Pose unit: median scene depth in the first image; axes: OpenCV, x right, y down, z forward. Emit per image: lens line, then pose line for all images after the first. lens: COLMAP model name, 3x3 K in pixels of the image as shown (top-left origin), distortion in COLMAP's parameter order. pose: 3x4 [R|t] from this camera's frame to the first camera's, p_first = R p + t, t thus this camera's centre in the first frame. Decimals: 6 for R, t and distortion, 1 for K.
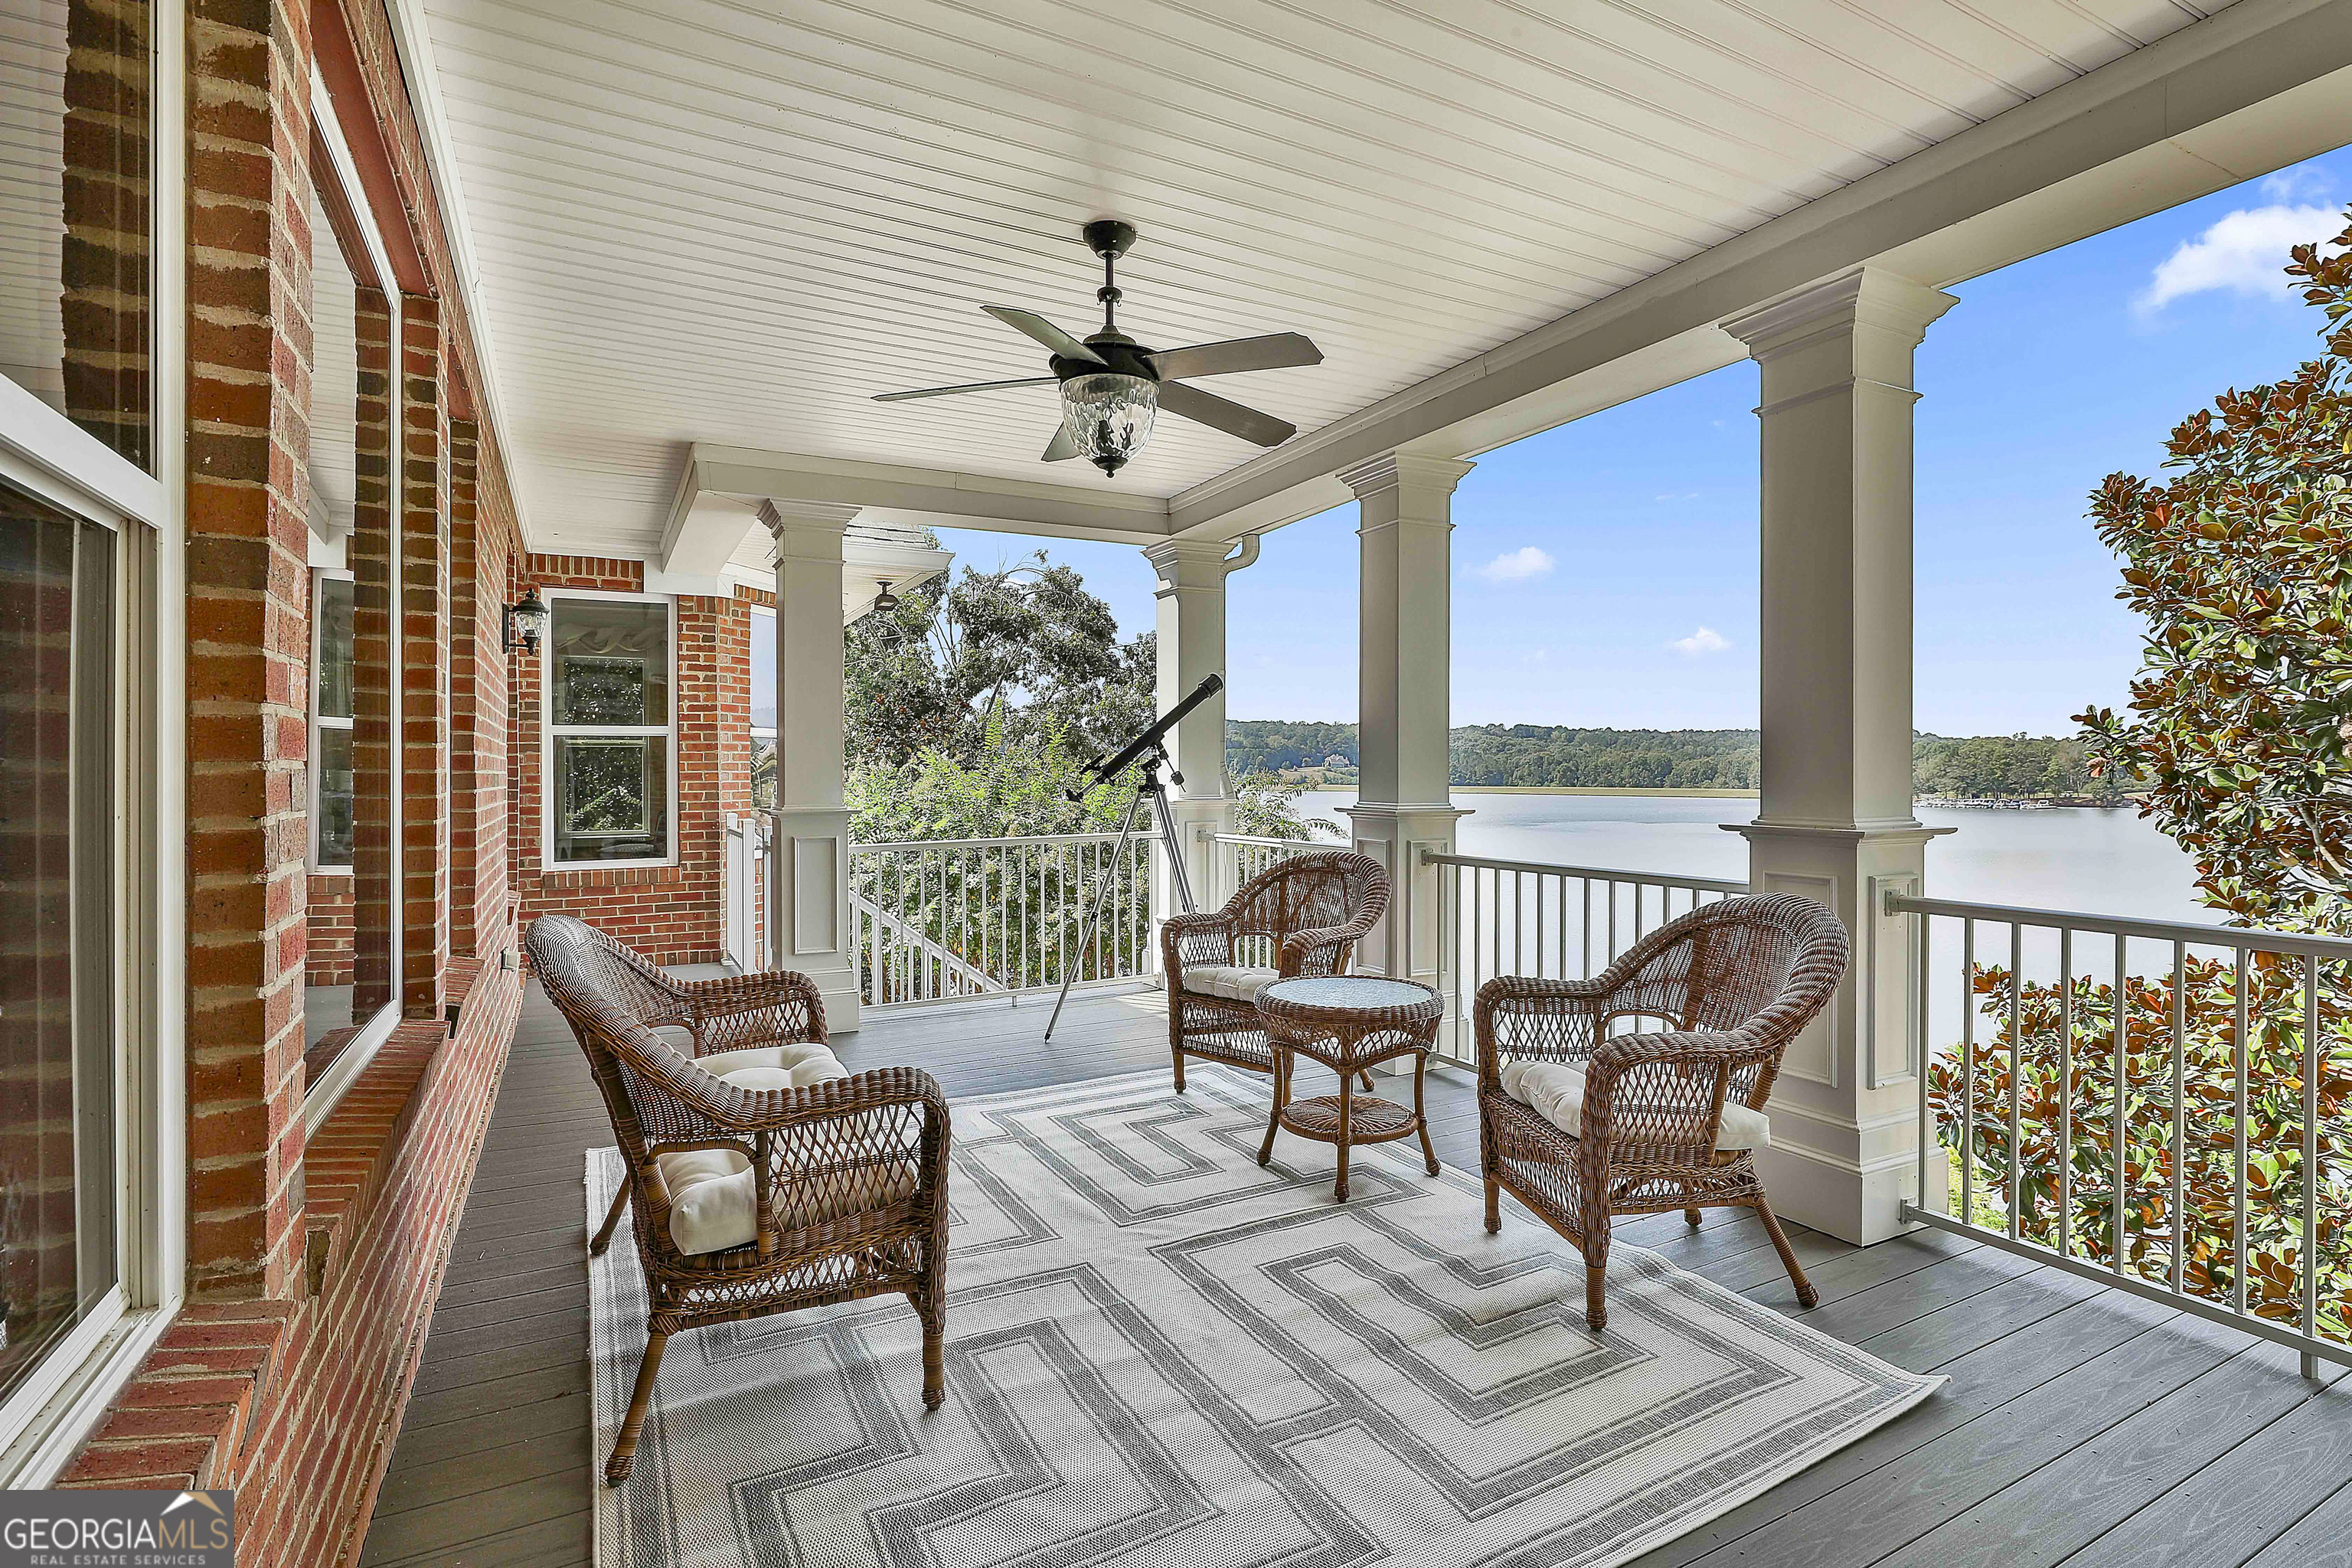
lens RADIAL K [[1127.9, 0, 1183.3], [0, 1127.9, 781.1], [0, 0, 1]] dist [-0.006105, 0.004648]
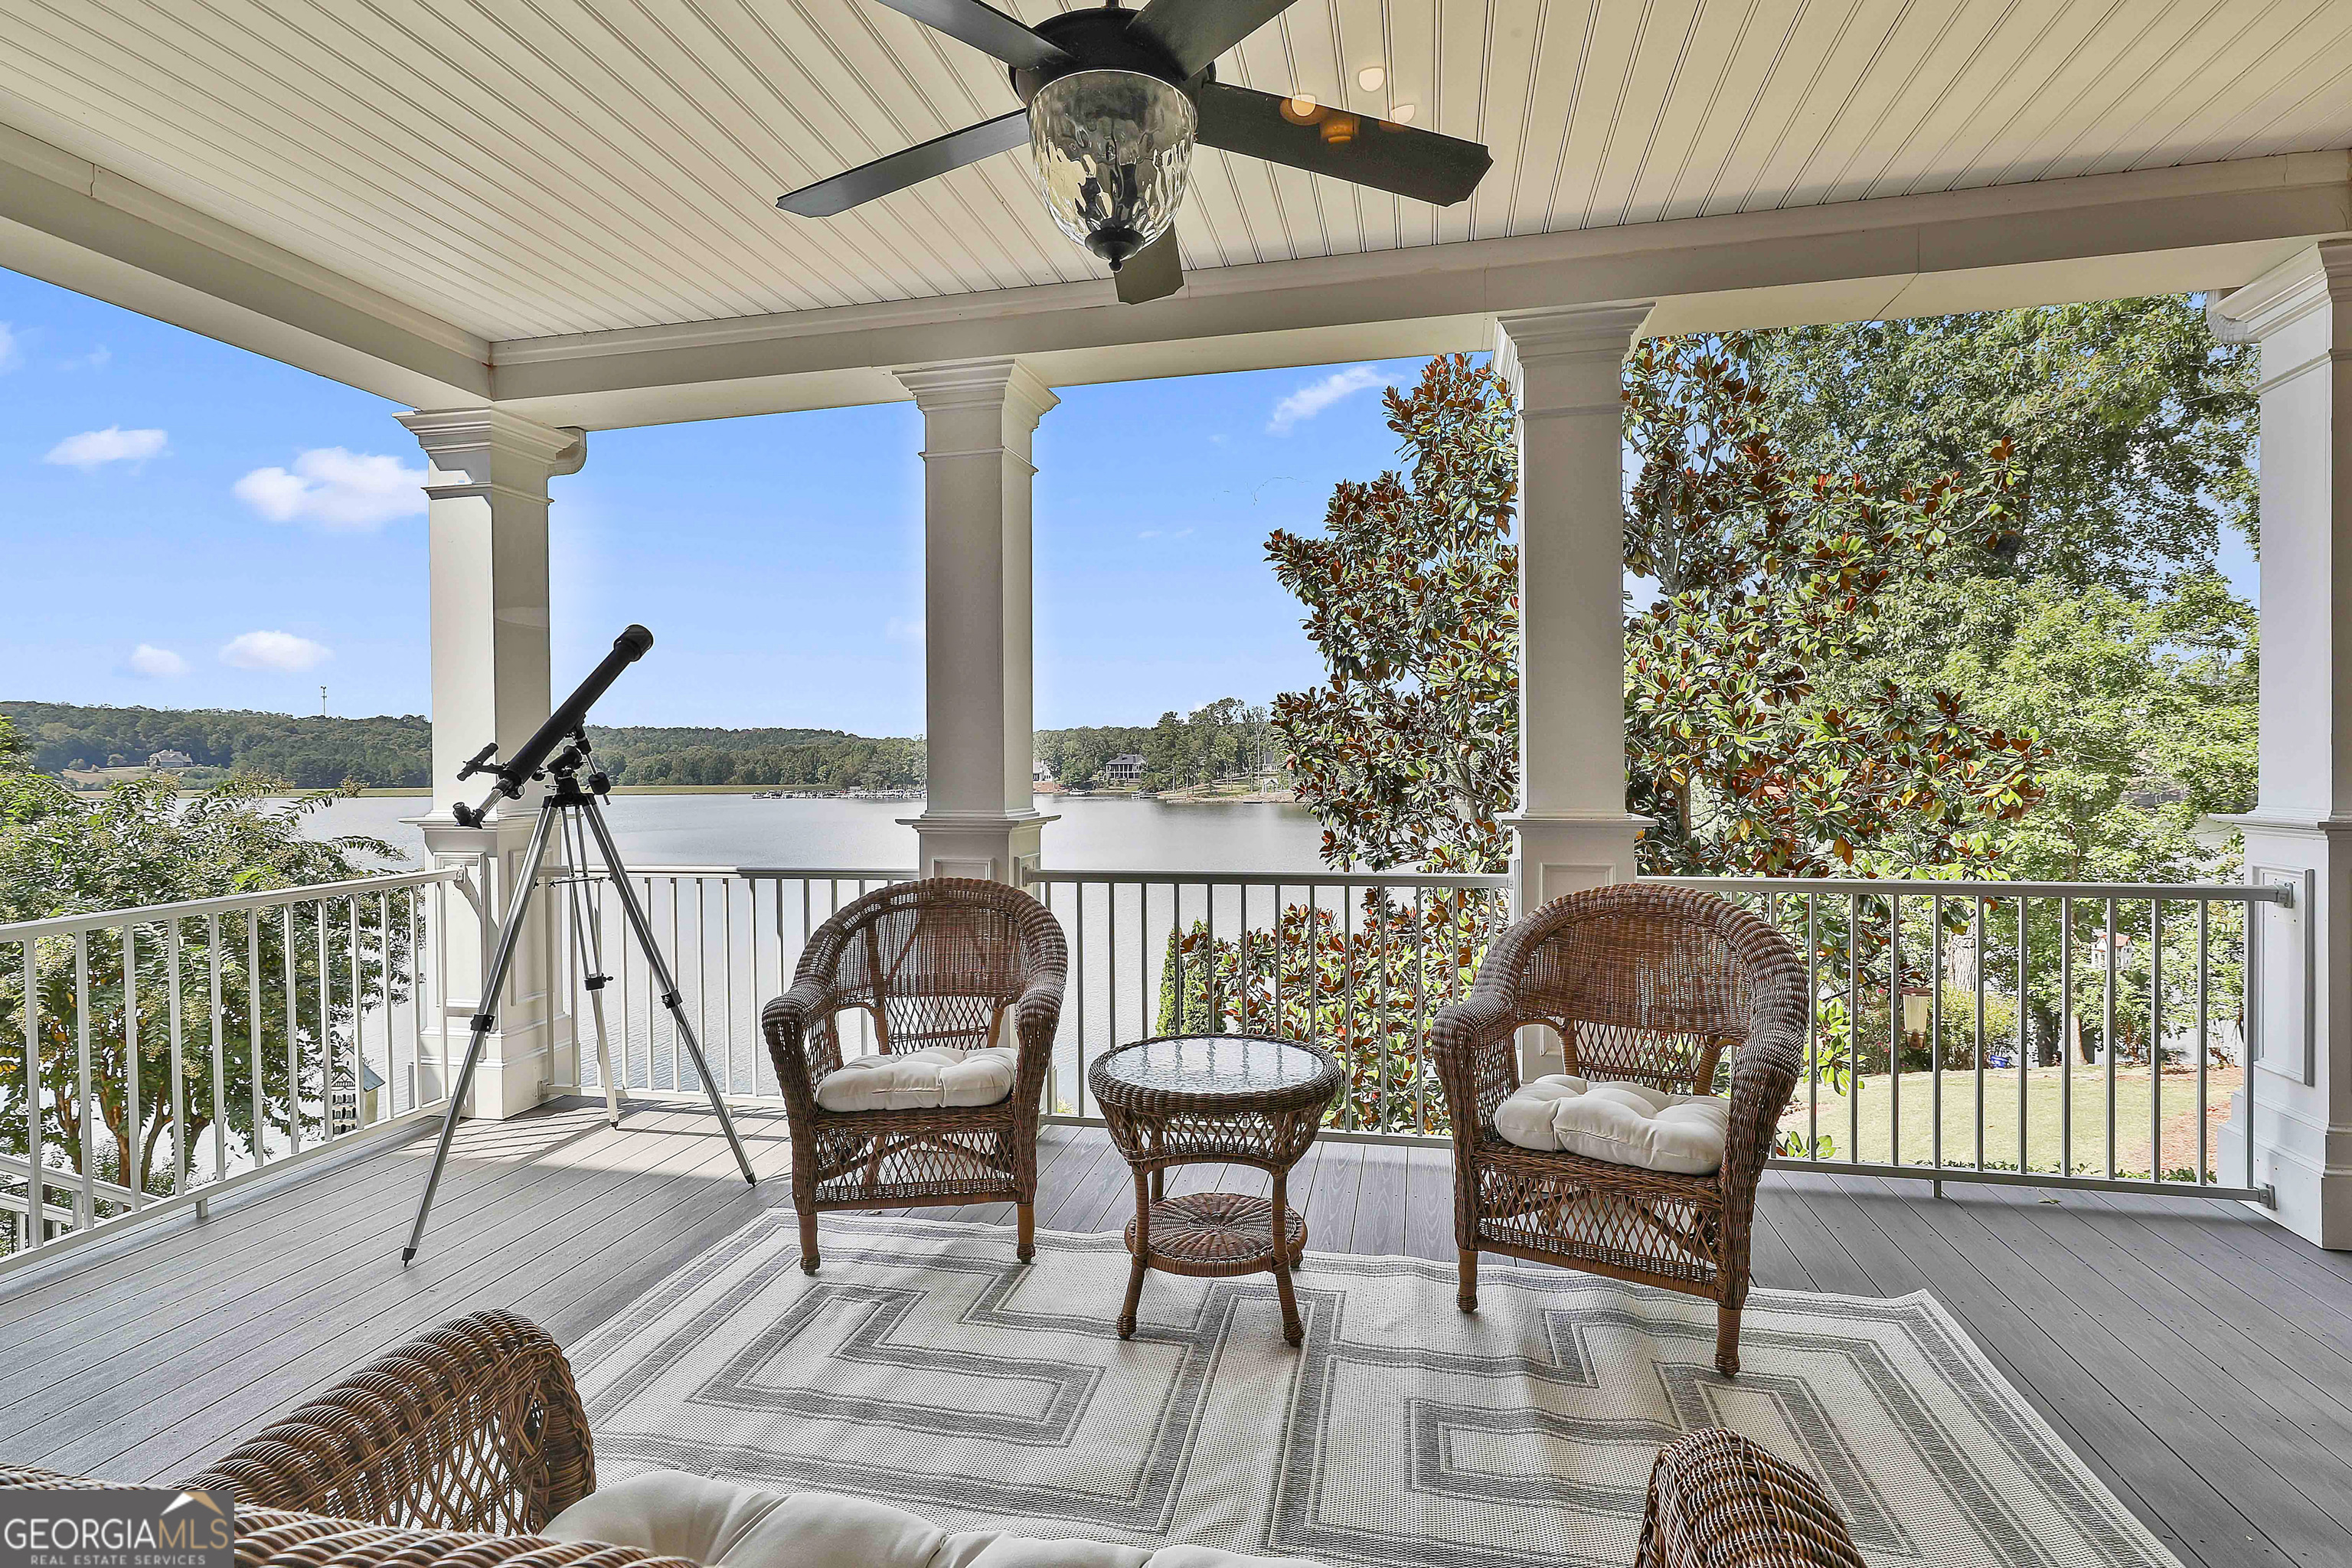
lens RADIAL K [[1127.9, 0, 1175.0], [0, 1127.9, 776.0], [0, 0, 1]] dist [-0.006105, 0.004648]
pose [[0.650160, -0.012066, 0.759702, -0.350898], [0.014004, 0.999894, 0.003896, -0.005409], [-0.759668, 0.008106, 0.650260, 0.425252]]
